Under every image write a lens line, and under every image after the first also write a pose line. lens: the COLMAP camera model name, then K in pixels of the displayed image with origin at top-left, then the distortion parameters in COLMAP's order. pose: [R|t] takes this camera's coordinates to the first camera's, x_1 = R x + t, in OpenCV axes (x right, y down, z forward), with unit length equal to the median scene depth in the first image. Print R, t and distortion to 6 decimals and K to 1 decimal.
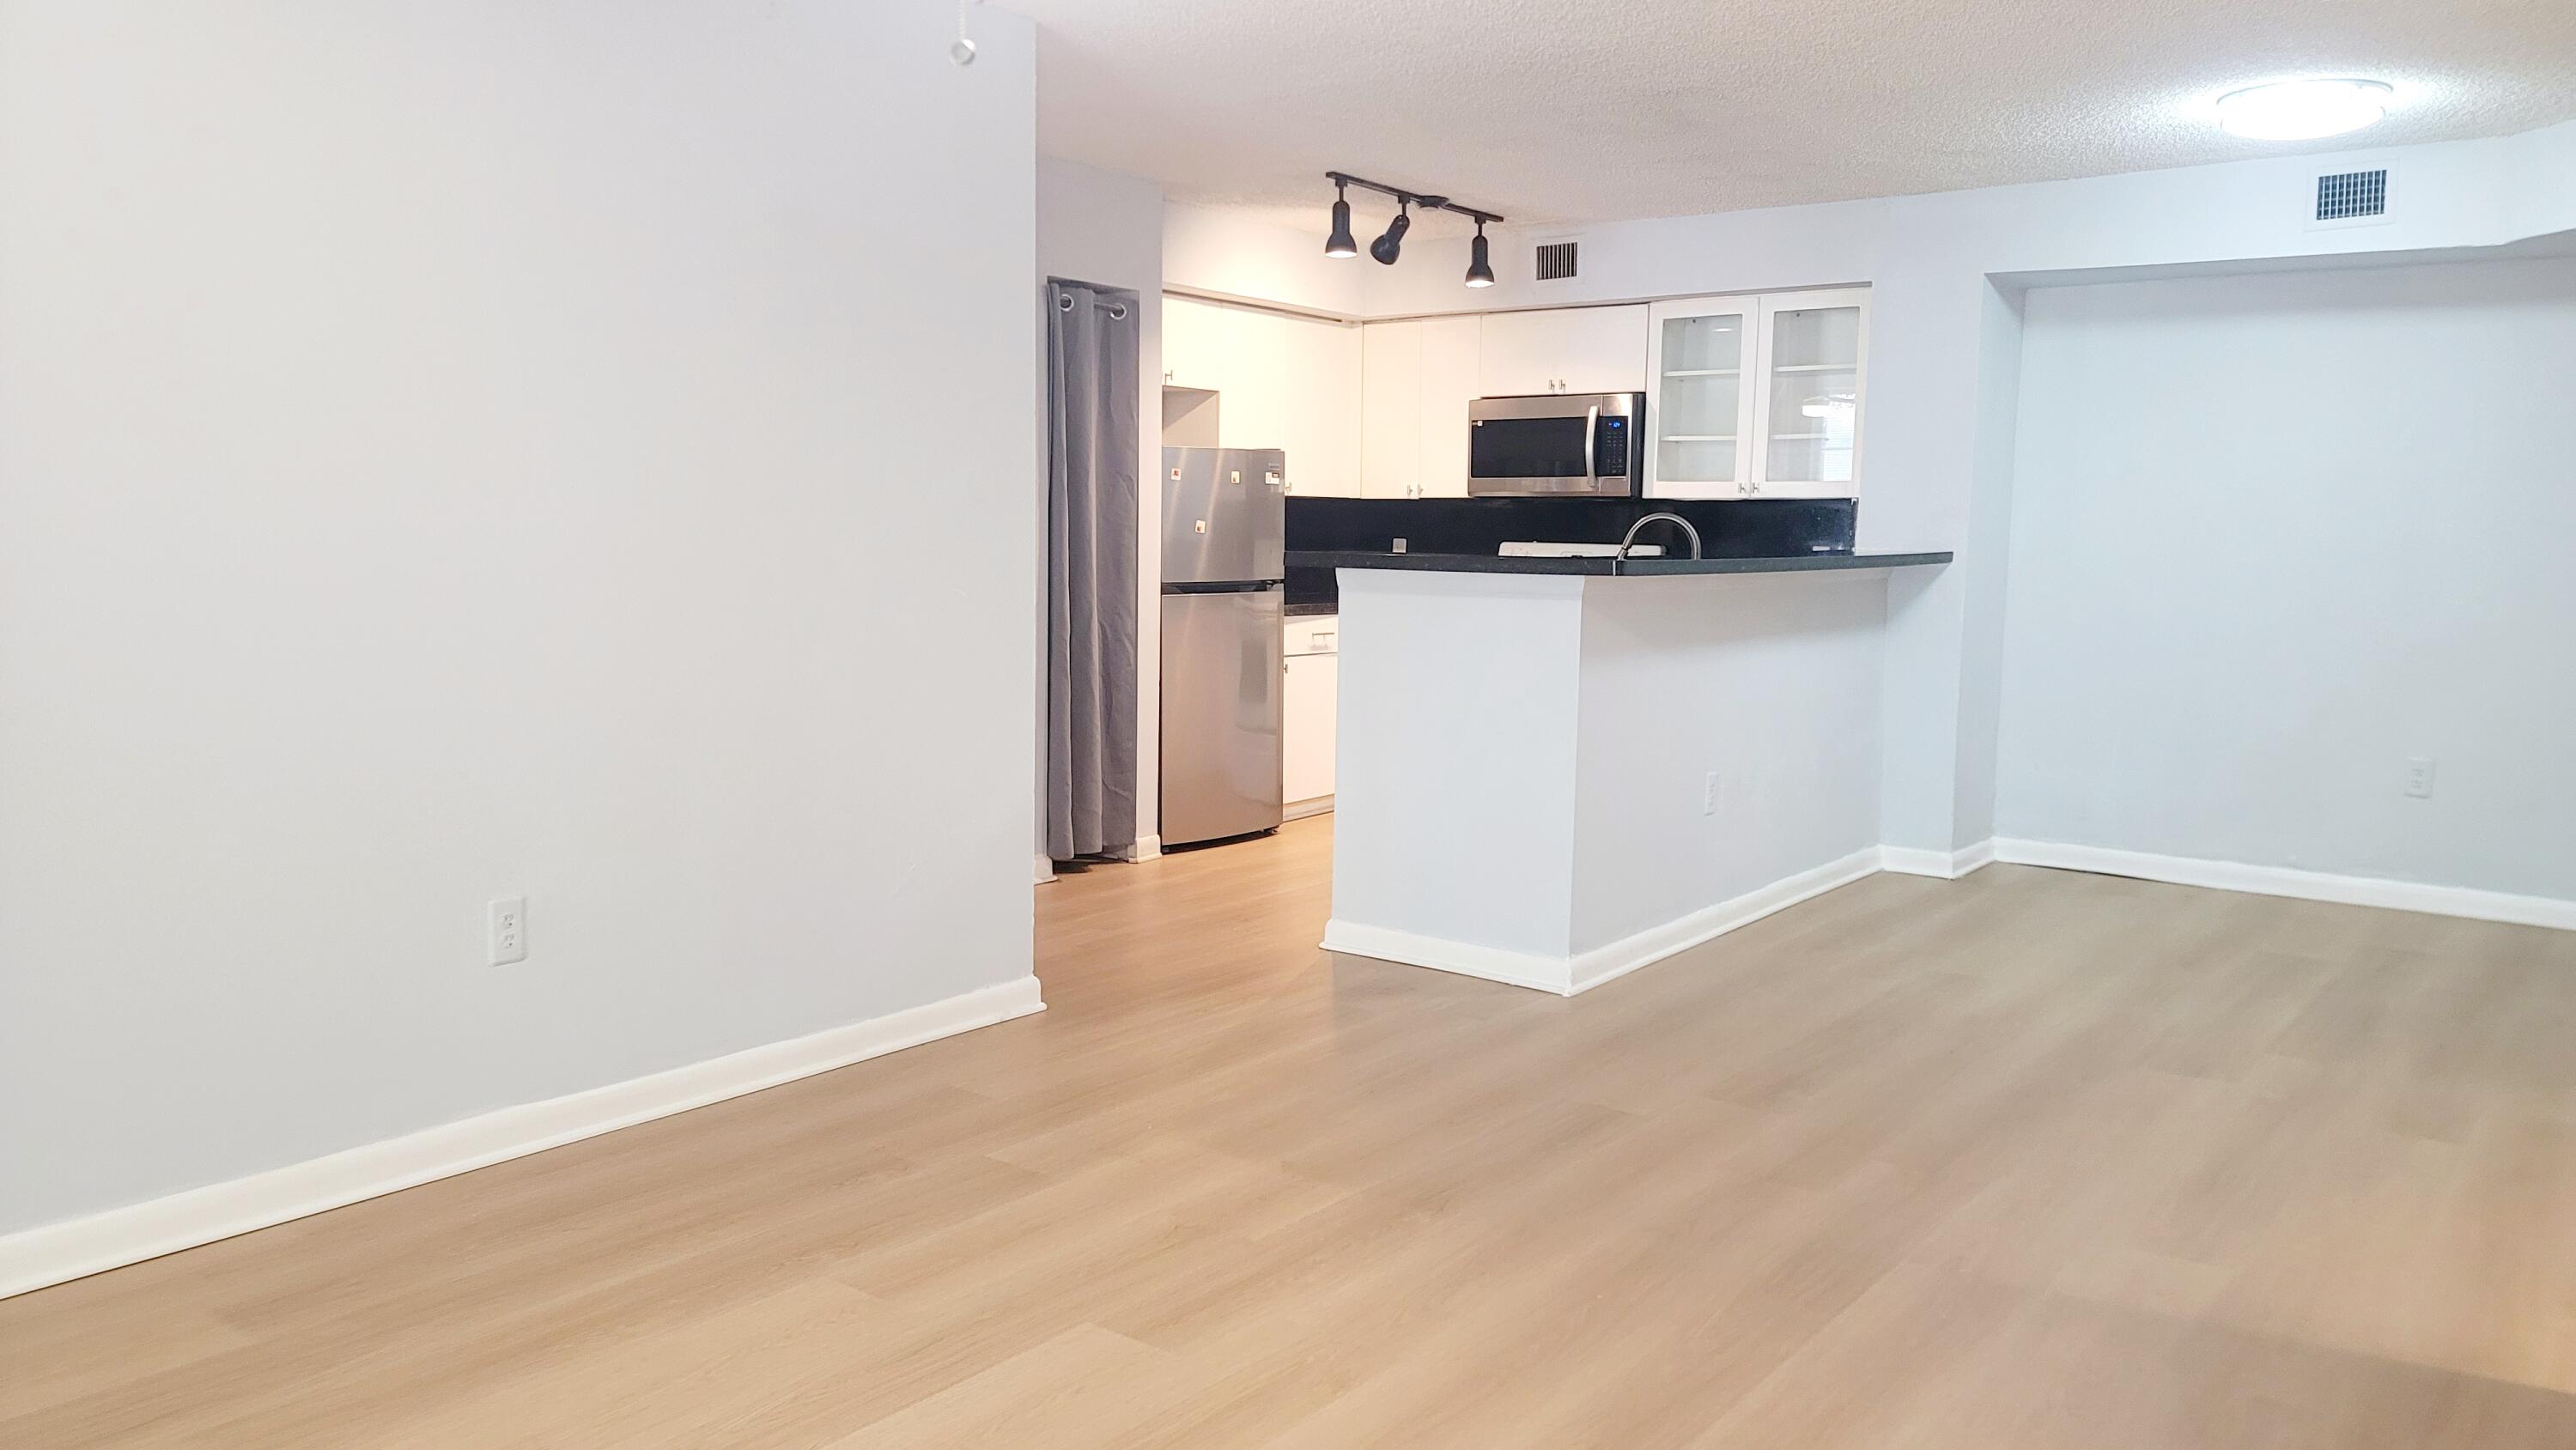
lens RADIAL K [[1828.9, 0, 1288.0], [0, 1828.9, 725.0], [0, 0, 1]] dist [0.020641, -0.003517]
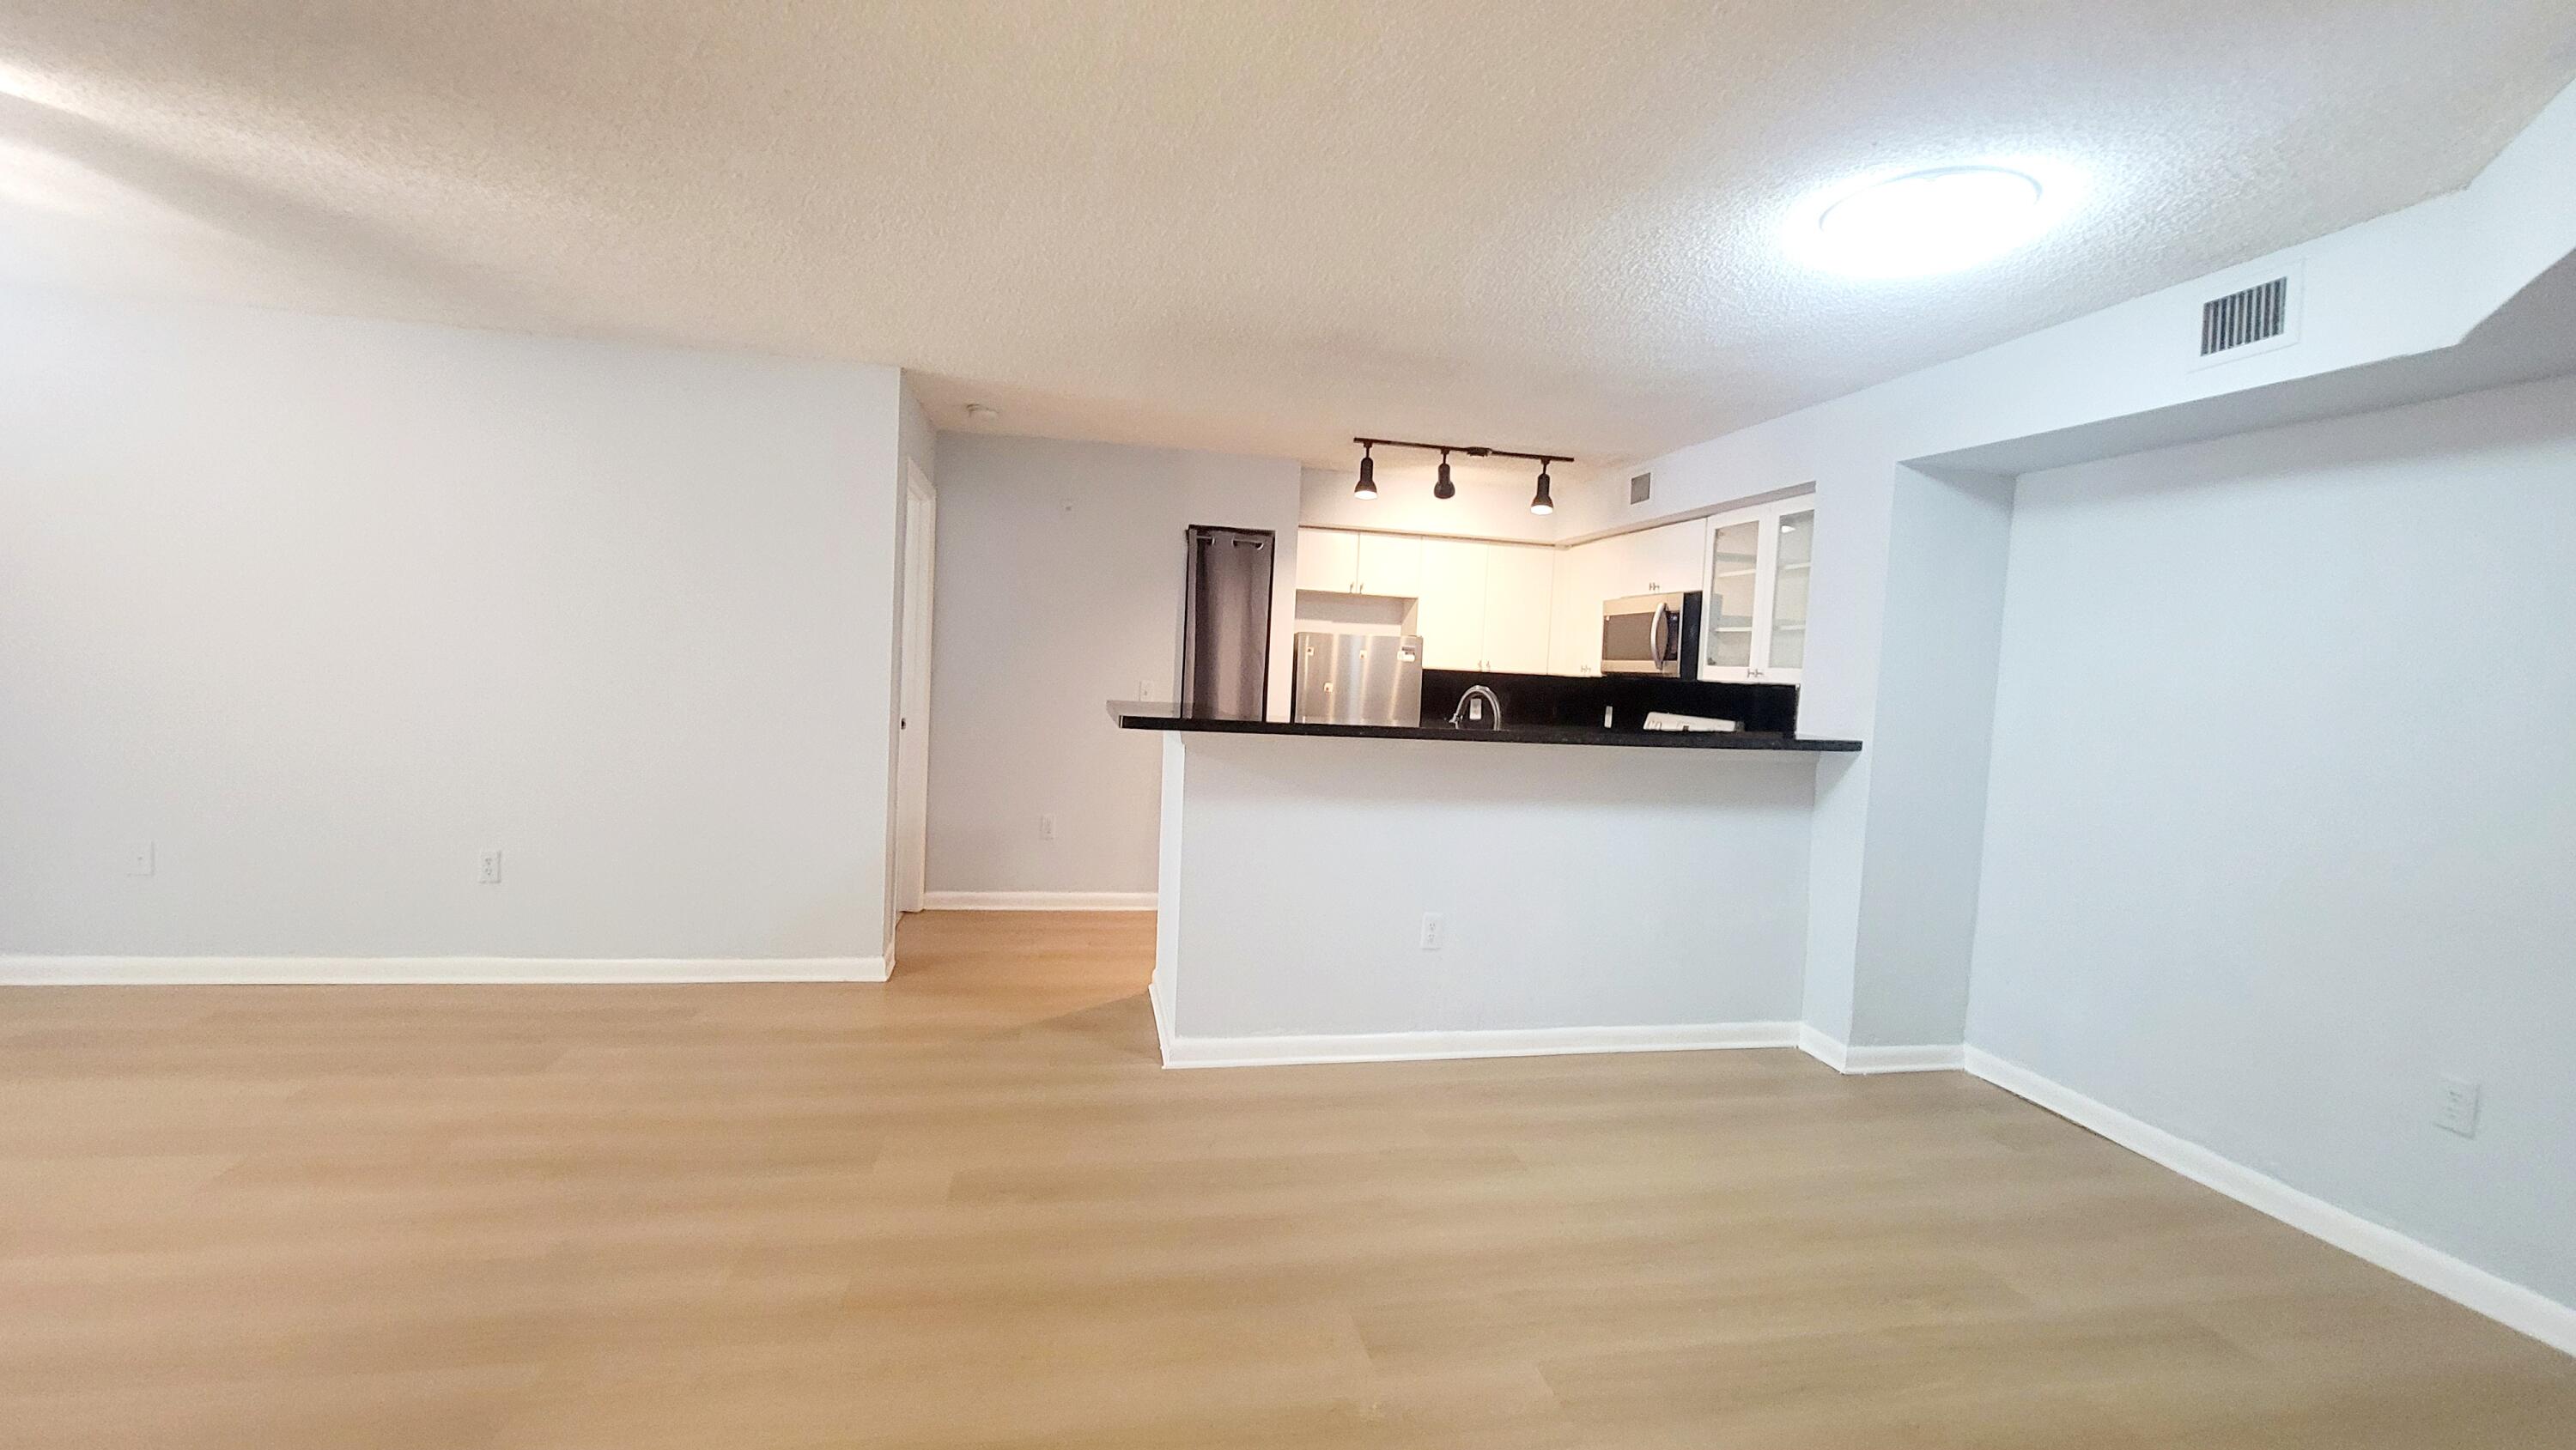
lens RADIAL K [[1044.0, 0, 1296.0], [0, 1044.0, 710.6], [0, 0, 1]] dist [-0.003430, -0.000040]
pose [[0.757667, 0.053388, -0.650454, 0.480421], [-0.110871, 0.992691, -0.047667, -0.048264], [0.643155, 0.108232, 0.758048, 0.361048]]
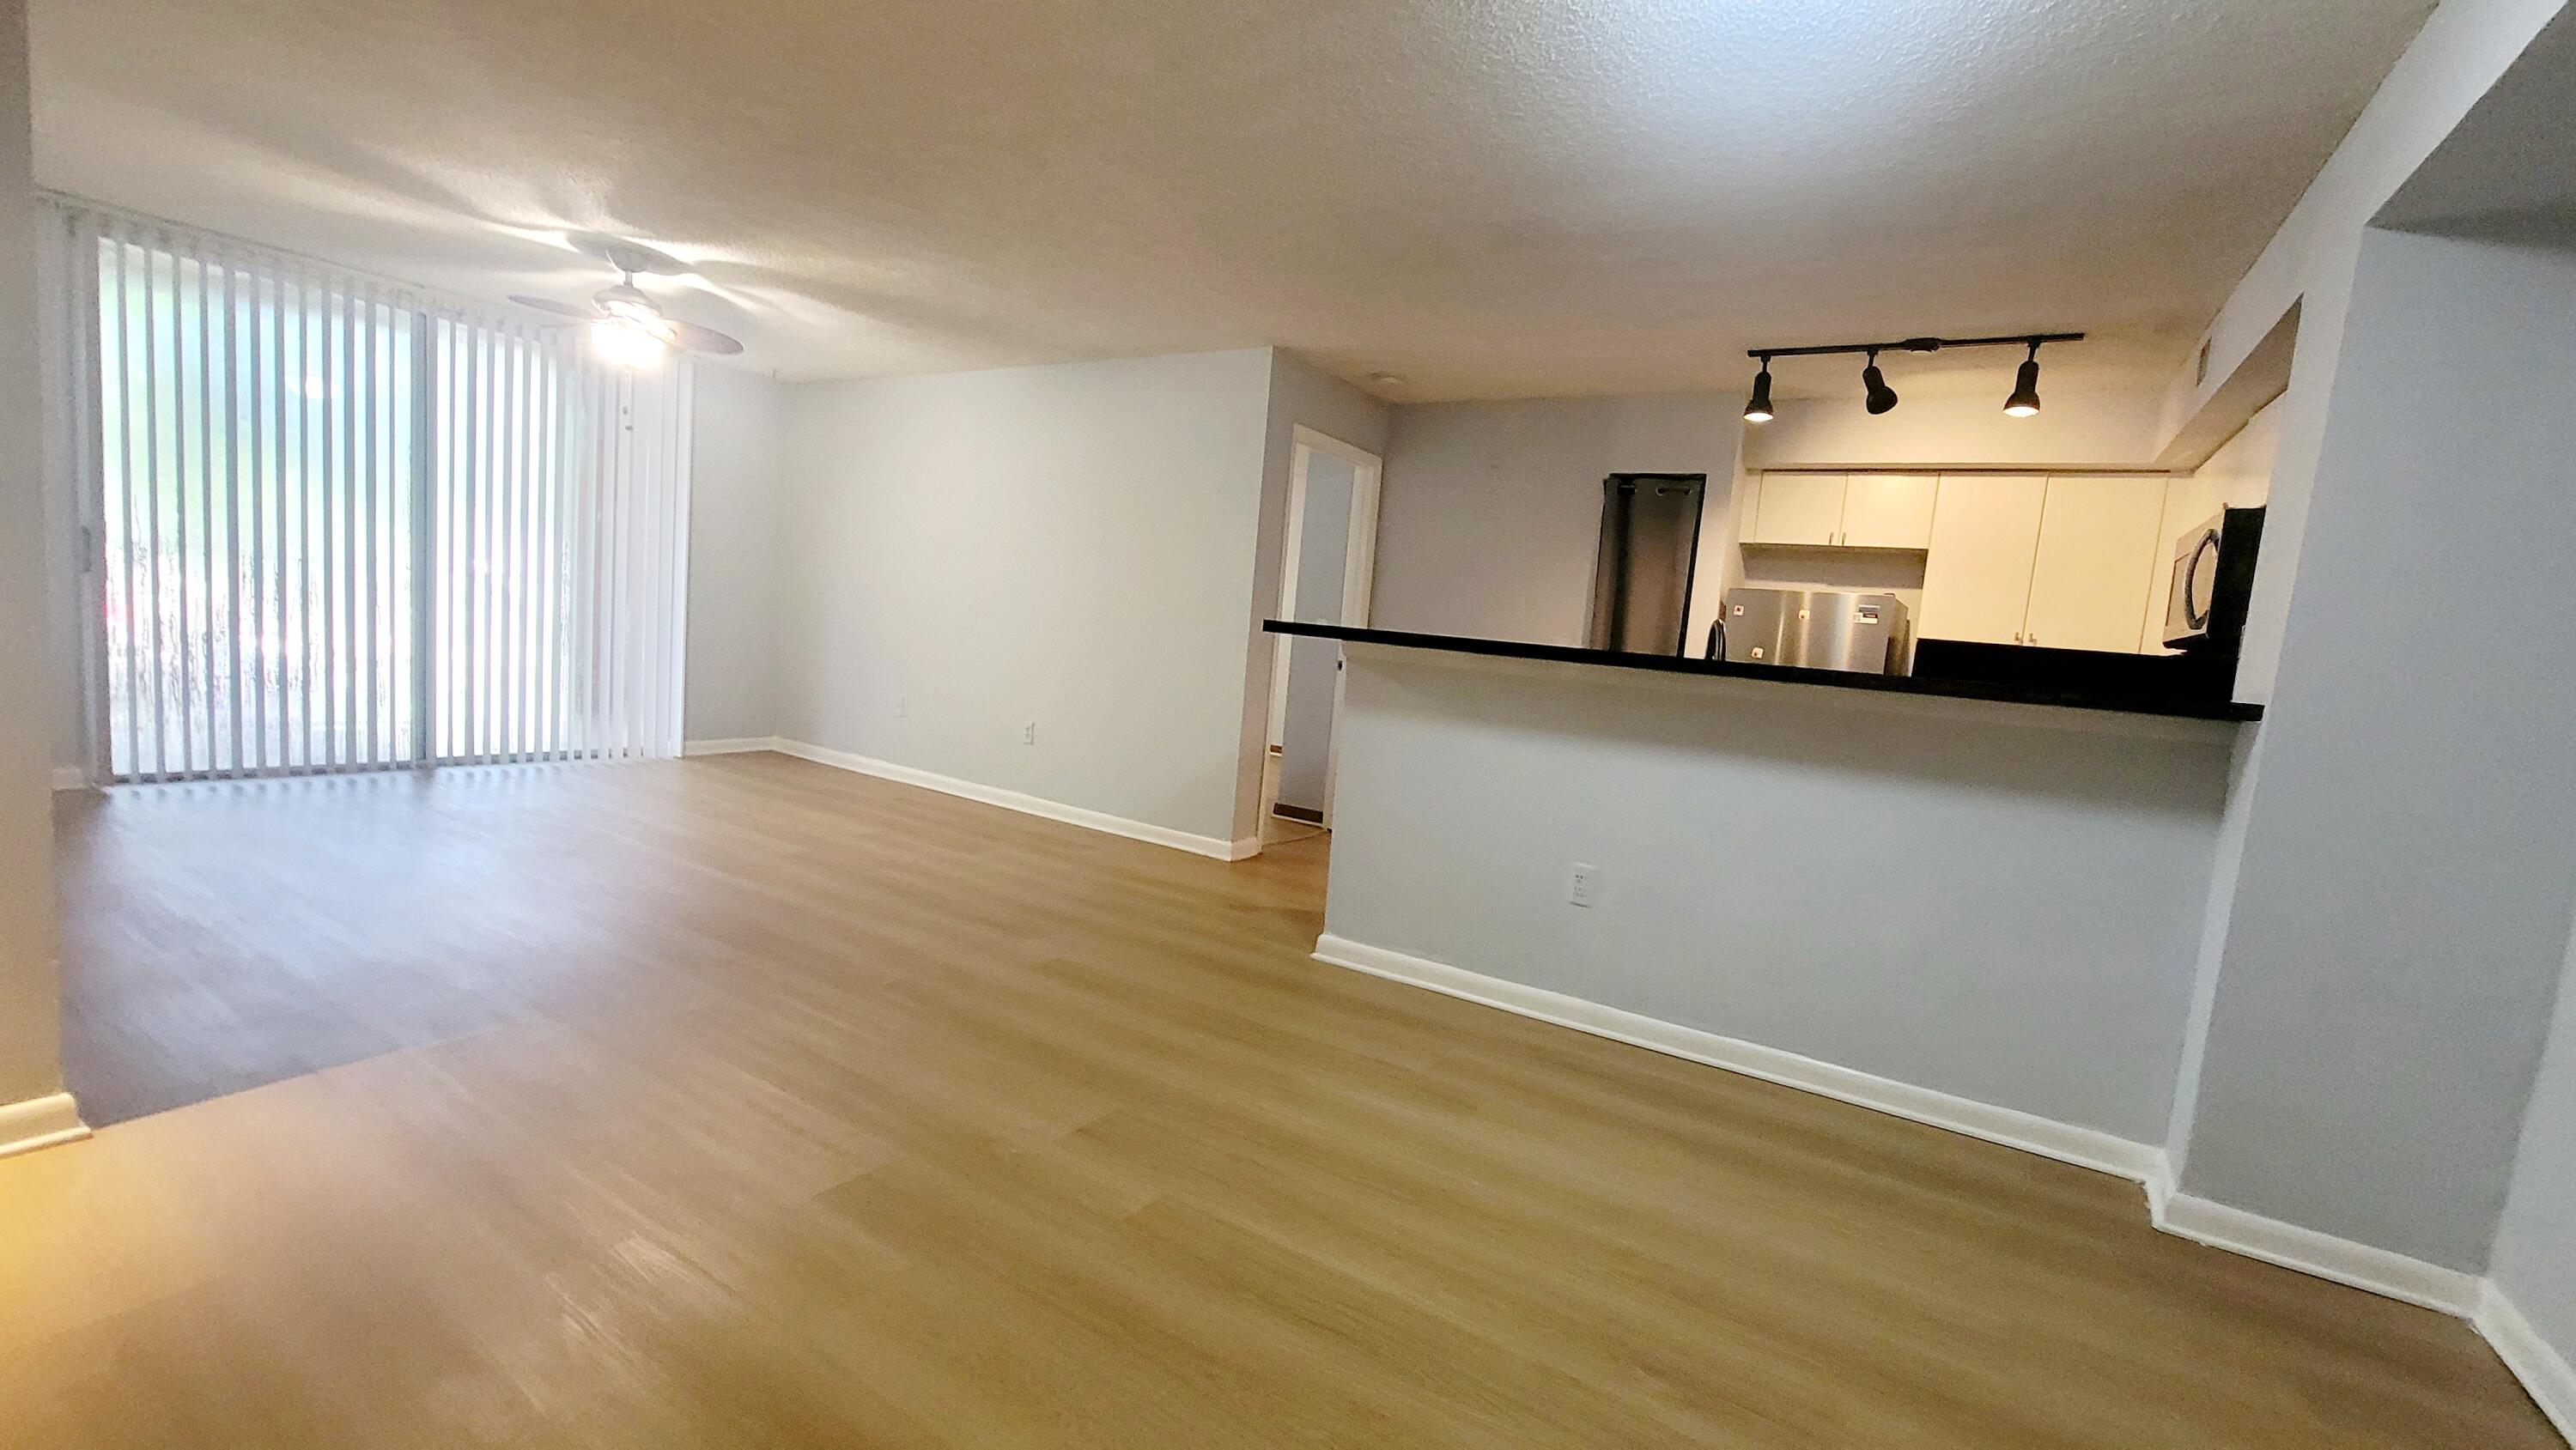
lens RADIAL K [[1055.8, 0, 1325.4], [0, 1055.8, 735.0], [0, 0, 1]] dist [-0.000535, 0.000227]
pose [[0.115416, 0.096375, -0.988631, 0.648017], [-0.196497, 0.977829, 0.072383, -0.047812], [0.973688, 0.185909, 0.131795, 0.635291]]
